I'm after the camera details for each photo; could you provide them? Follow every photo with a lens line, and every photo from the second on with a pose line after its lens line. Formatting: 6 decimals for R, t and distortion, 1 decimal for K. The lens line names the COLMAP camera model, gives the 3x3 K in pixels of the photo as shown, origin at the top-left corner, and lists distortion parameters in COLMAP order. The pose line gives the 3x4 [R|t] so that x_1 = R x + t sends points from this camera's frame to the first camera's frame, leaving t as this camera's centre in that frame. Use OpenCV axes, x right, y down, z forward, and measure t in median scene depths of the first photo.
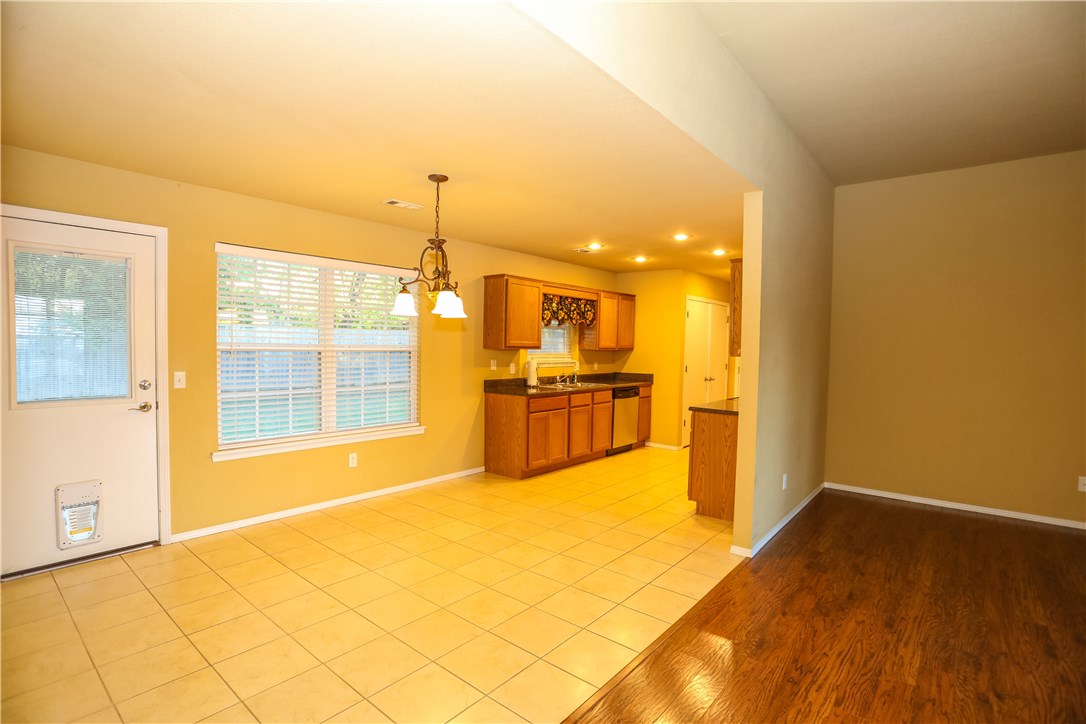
lens RADIAL K [[528.7, 0, 541.1], [0, 528.7, 361.7], [0, 0, 1]] dist [-0.071855, 0.028040]
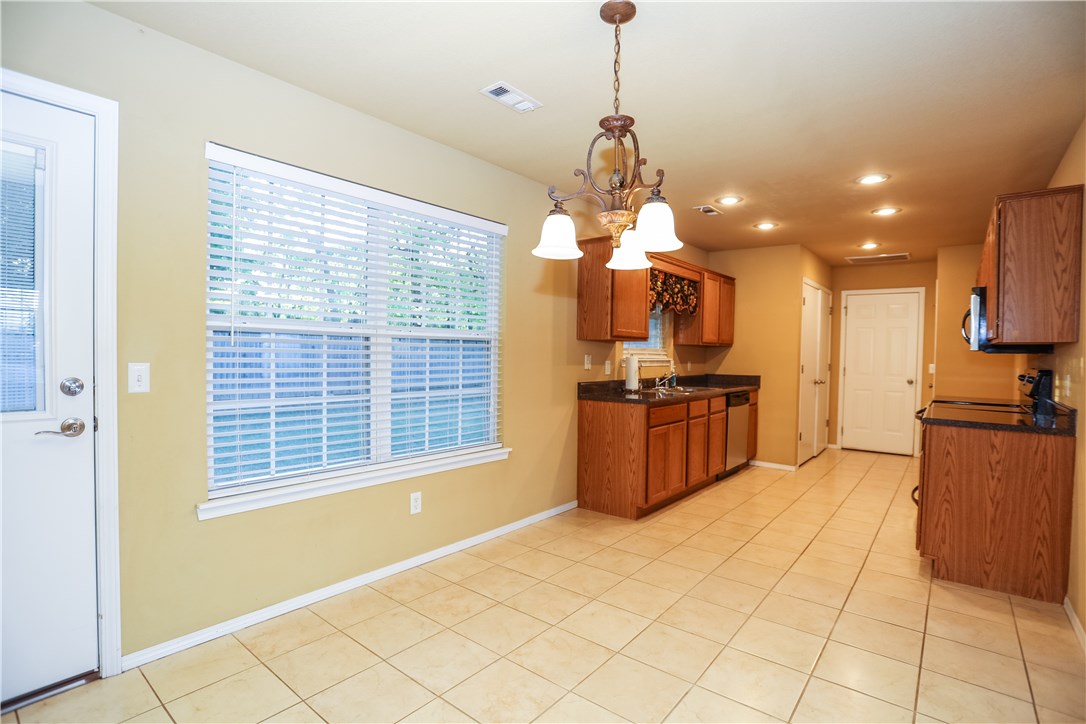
lens RADIAL K [[528.7, 0, 541.8], [0, 528.7, 362.9], [0, 0, 1]] dist [-0.071855, 0.028040]
pose [[0.999922, -0.002851, 0.012181, -0.189652], [0.003013, 0.999907, -0.013286, 0.019530], [-0.012142, 0.013322, 0.999838, 0.305799]]
